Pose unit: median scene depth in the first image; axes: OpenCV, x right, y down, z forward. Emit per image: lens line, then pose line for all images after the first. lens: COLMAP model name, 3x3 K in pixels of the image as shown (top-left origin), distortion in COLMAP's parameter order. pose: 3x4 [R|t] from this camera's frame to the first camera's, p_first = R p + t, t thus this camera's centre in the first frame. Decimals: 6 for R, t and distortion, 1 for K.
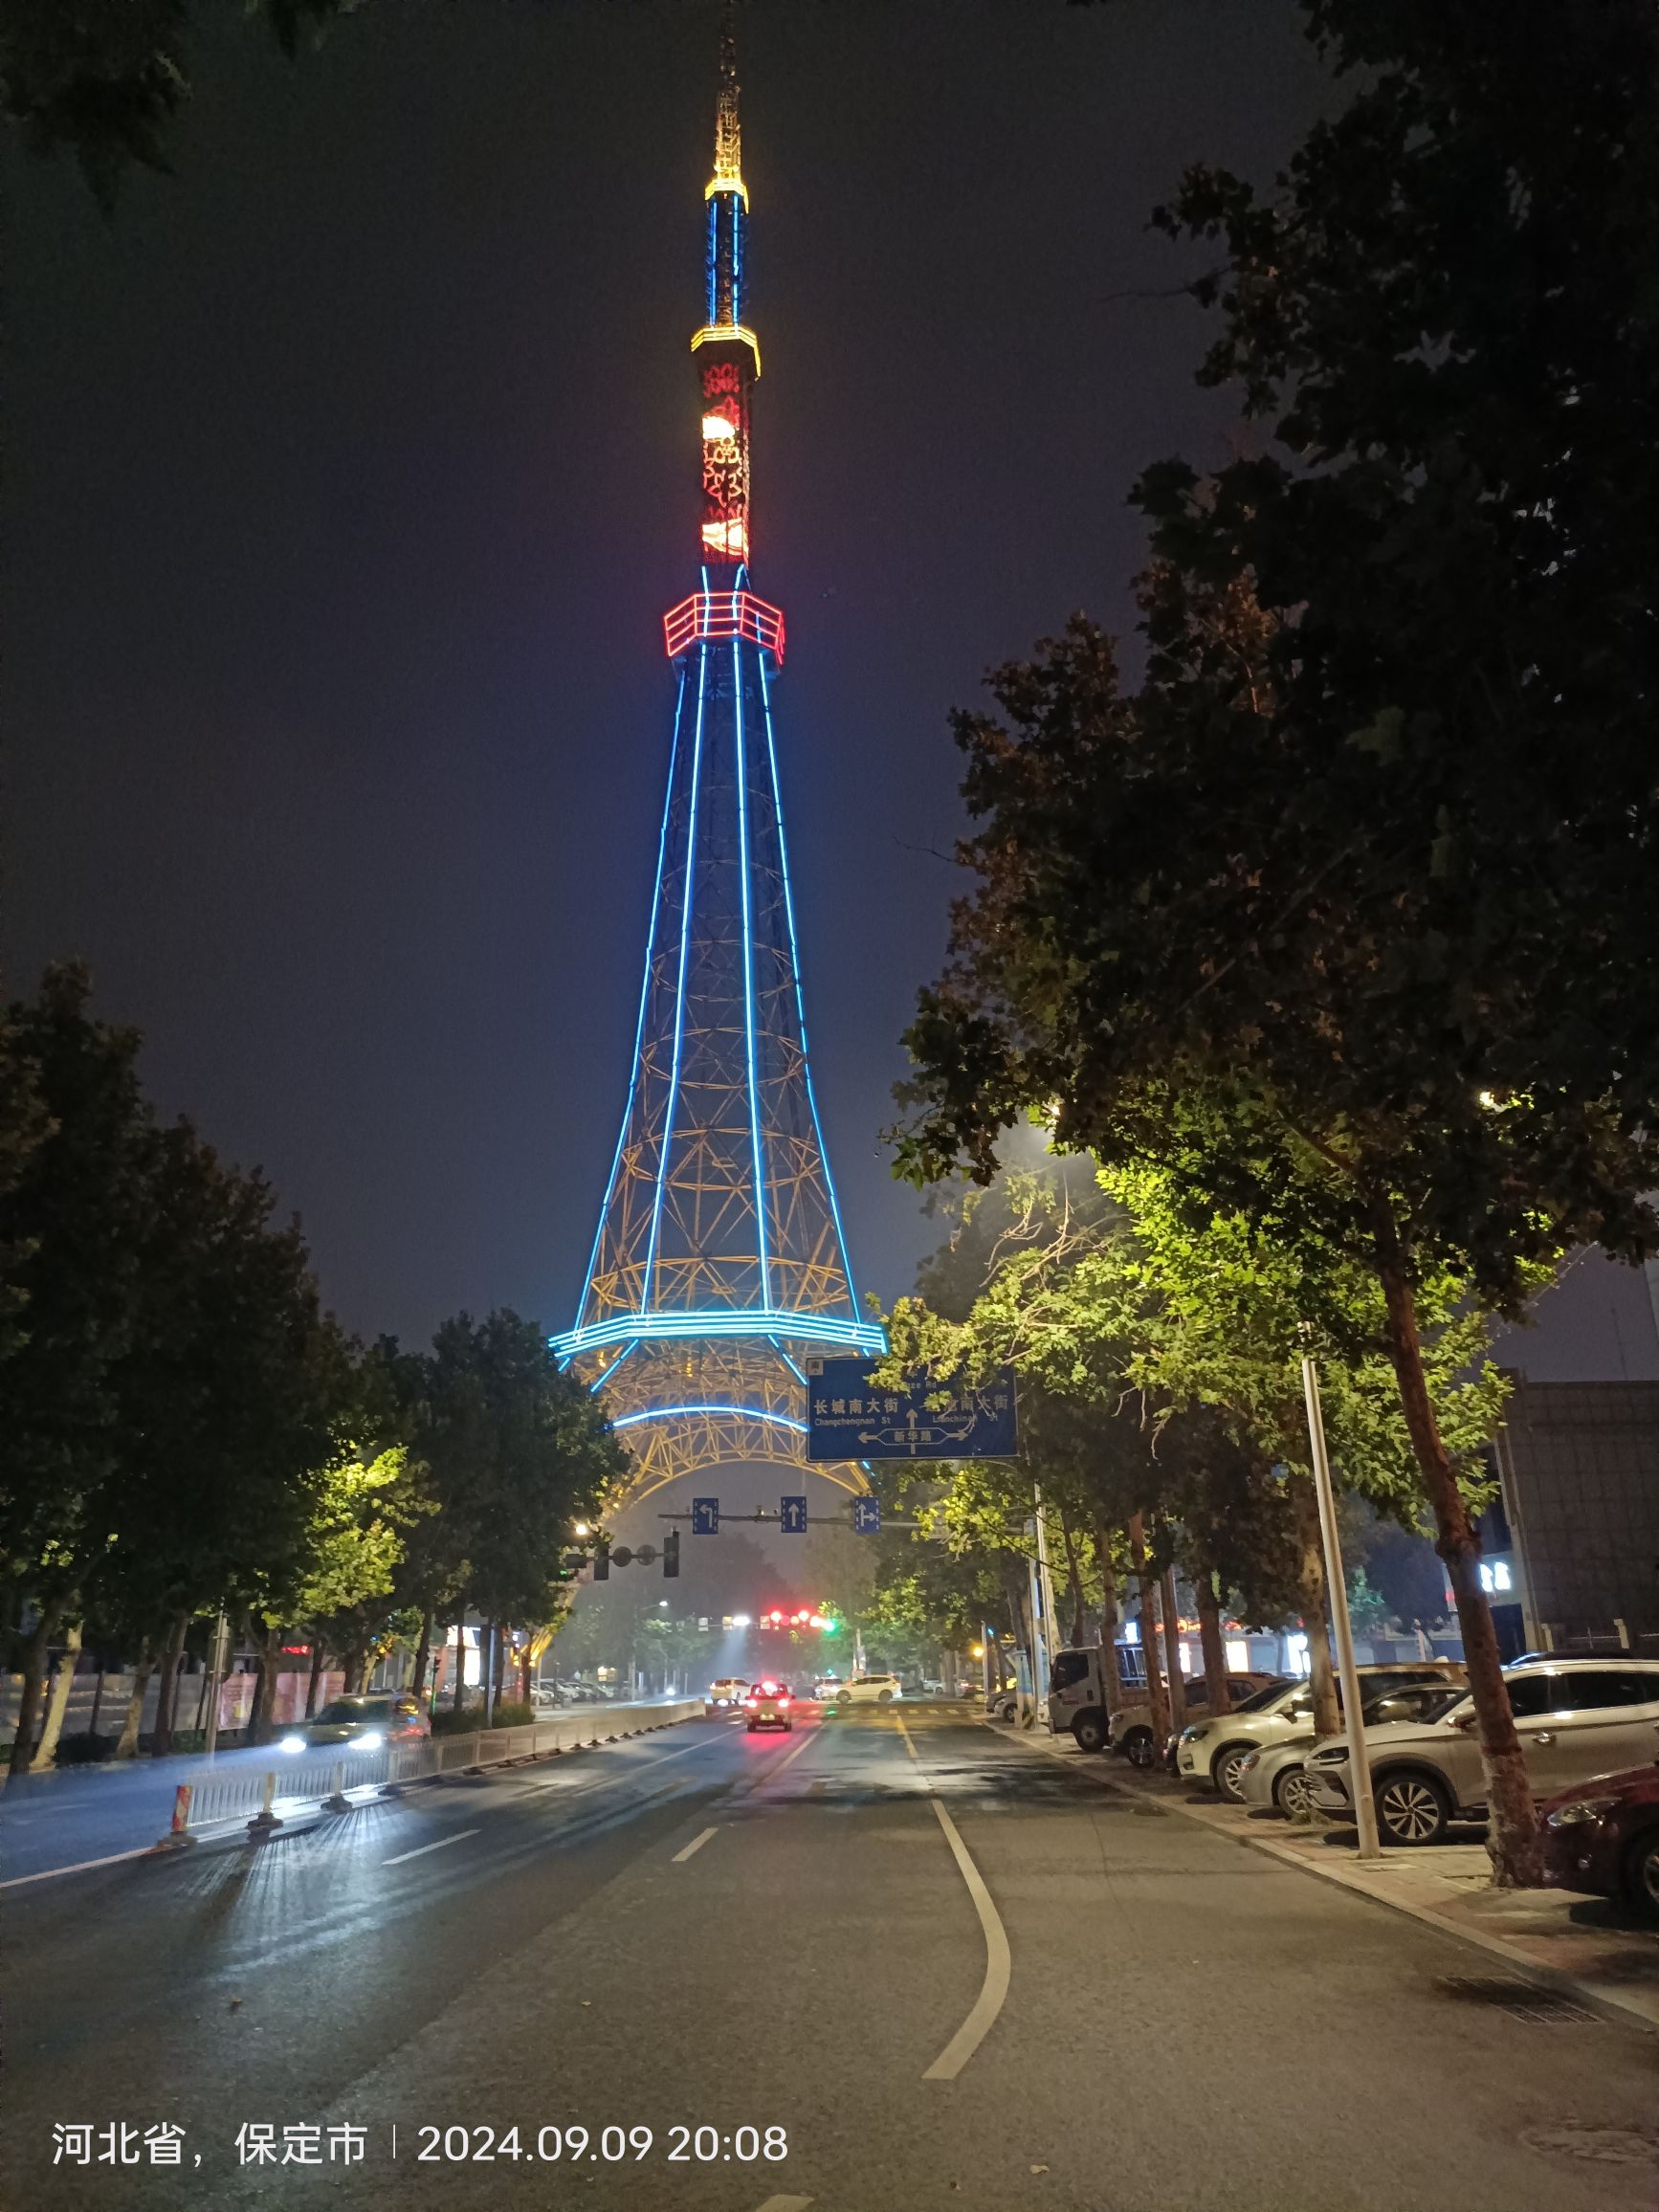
lens RADIAL K [[1538.2, 0, 829.5], [0, 1538.2, 1106.0], [0, 0, 1]] dist [0.146147, -0.143971]
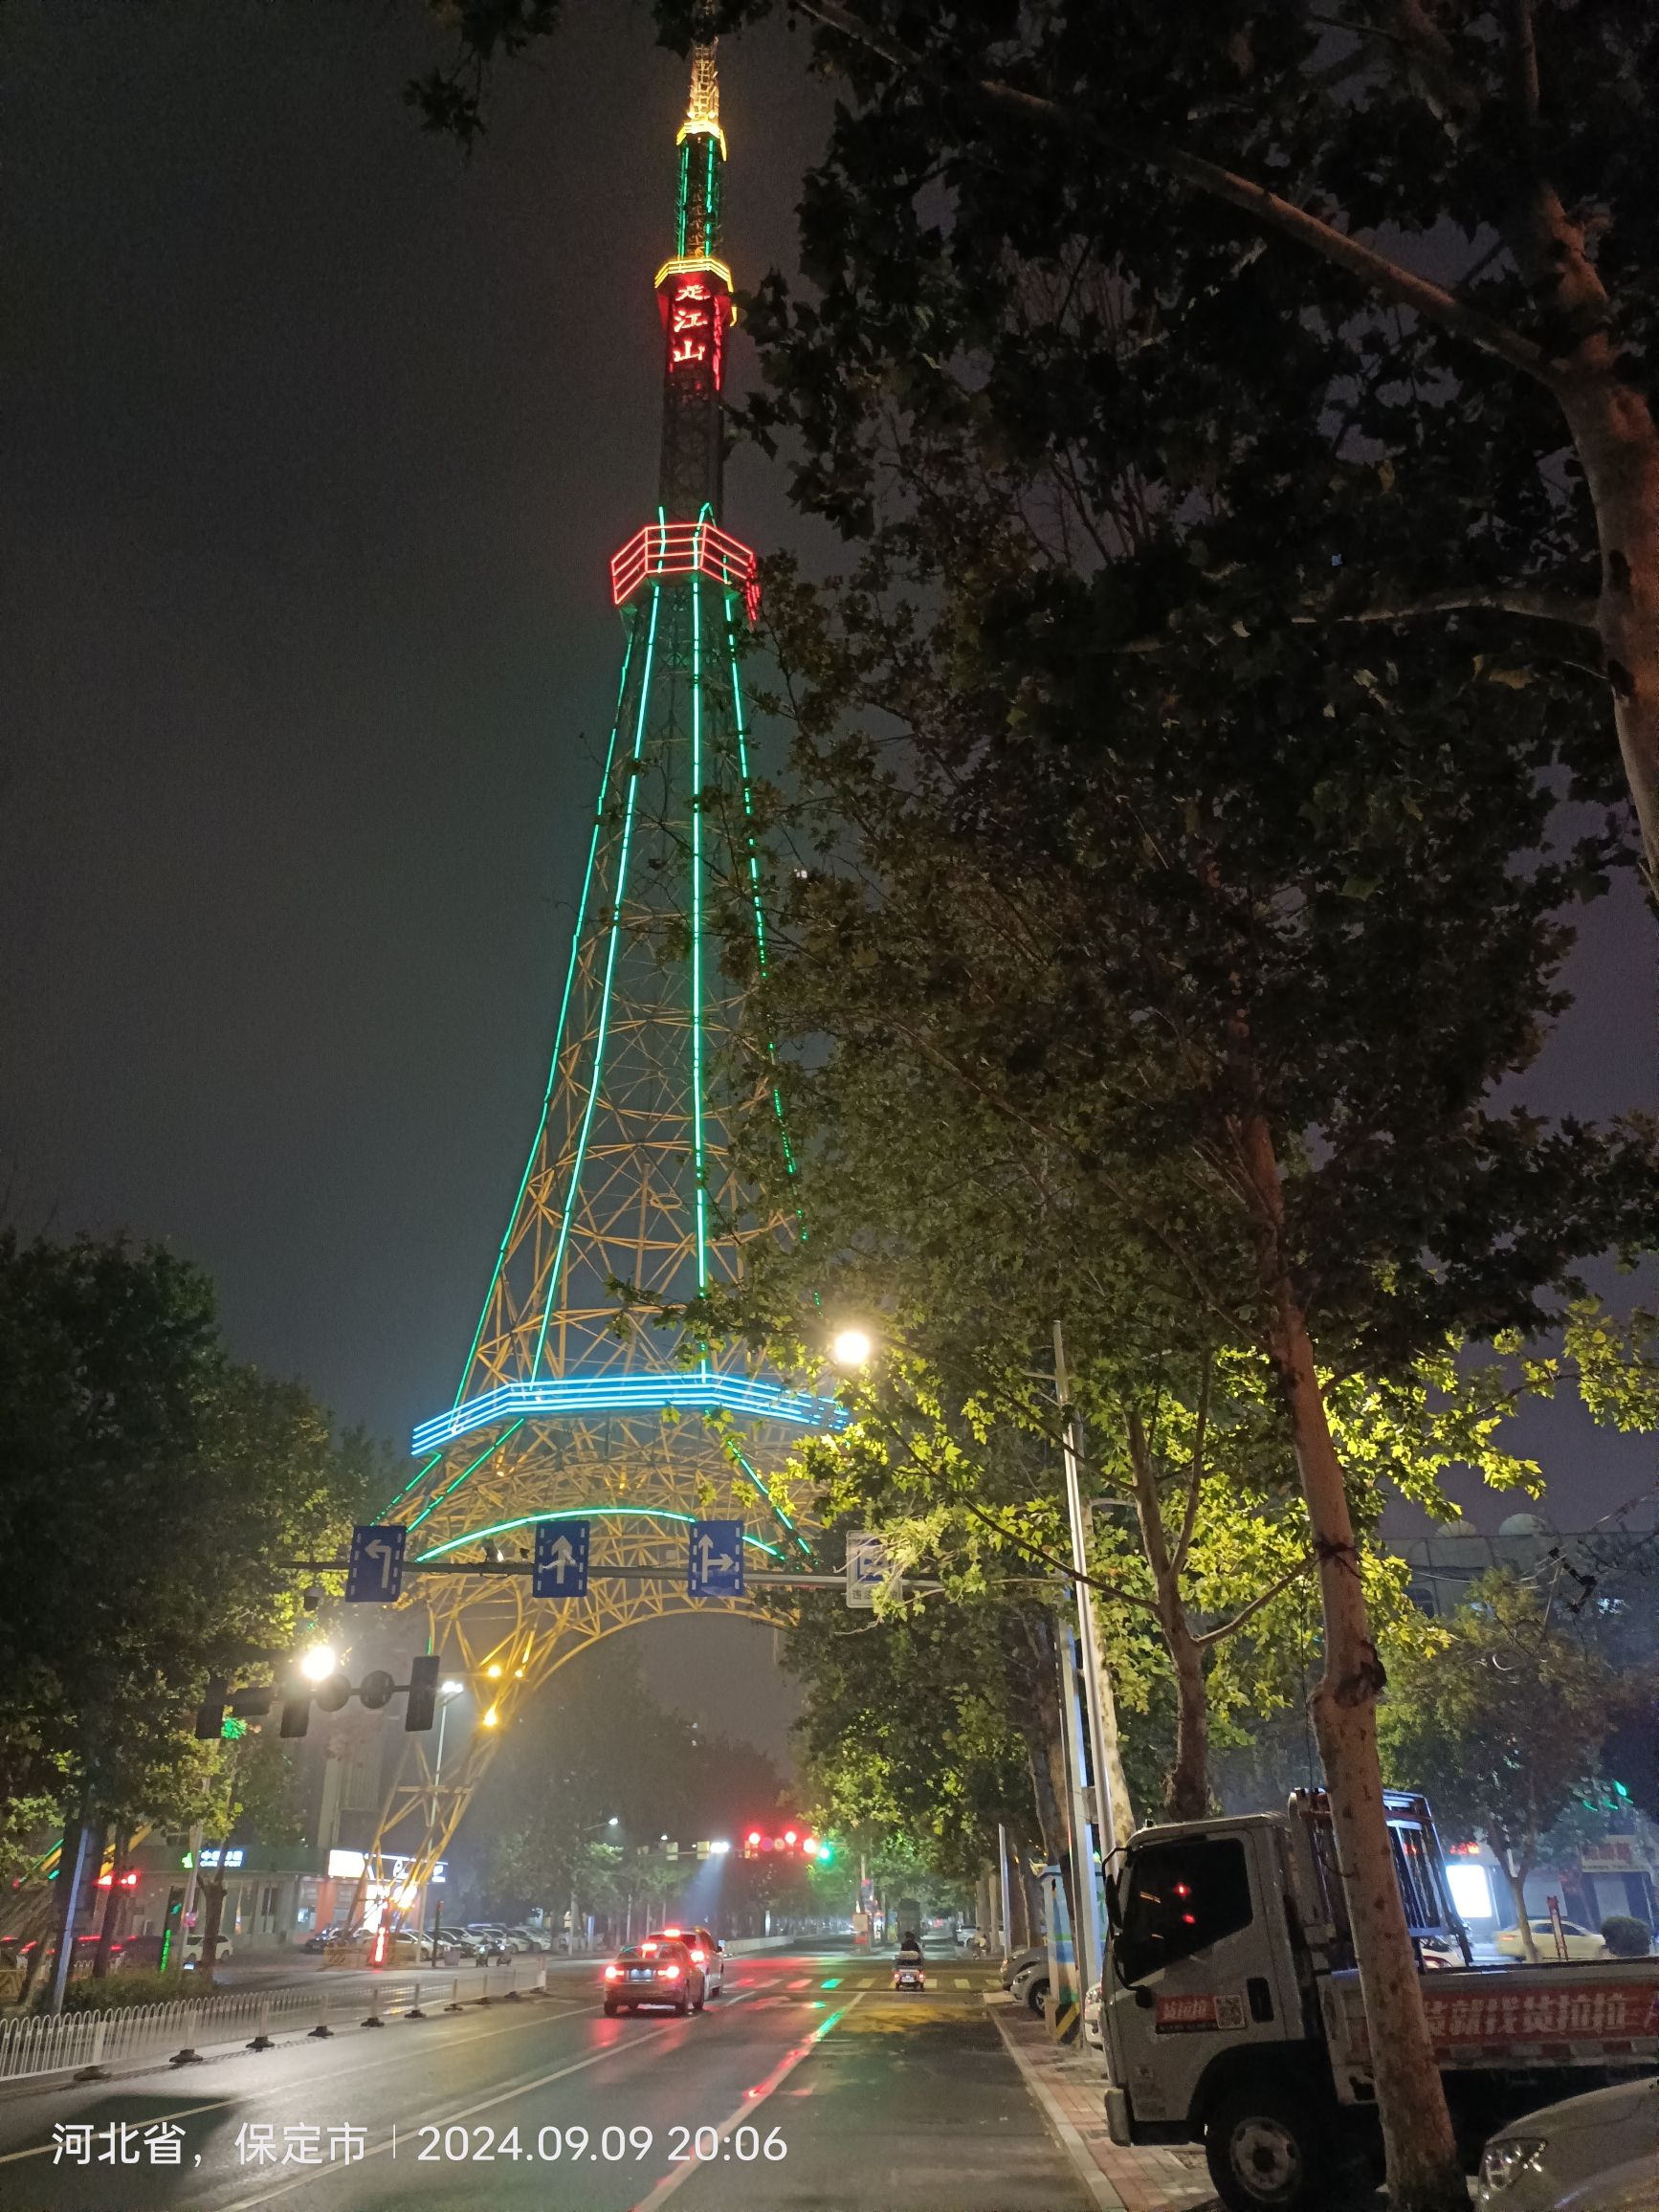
lens RADIAL K [[1538.2, 0, 829.5], [0, 1538.2, 1106.0], [0, 0, 1]] dist [0.146147, -0.143971]
pose [[0.999570, -0.007319, -0.028380, 0.032331], [0.003664, 0.991928, -0.126749, 0.082449], [0.029079, 0.126590, 0.991529, 0.226132]]
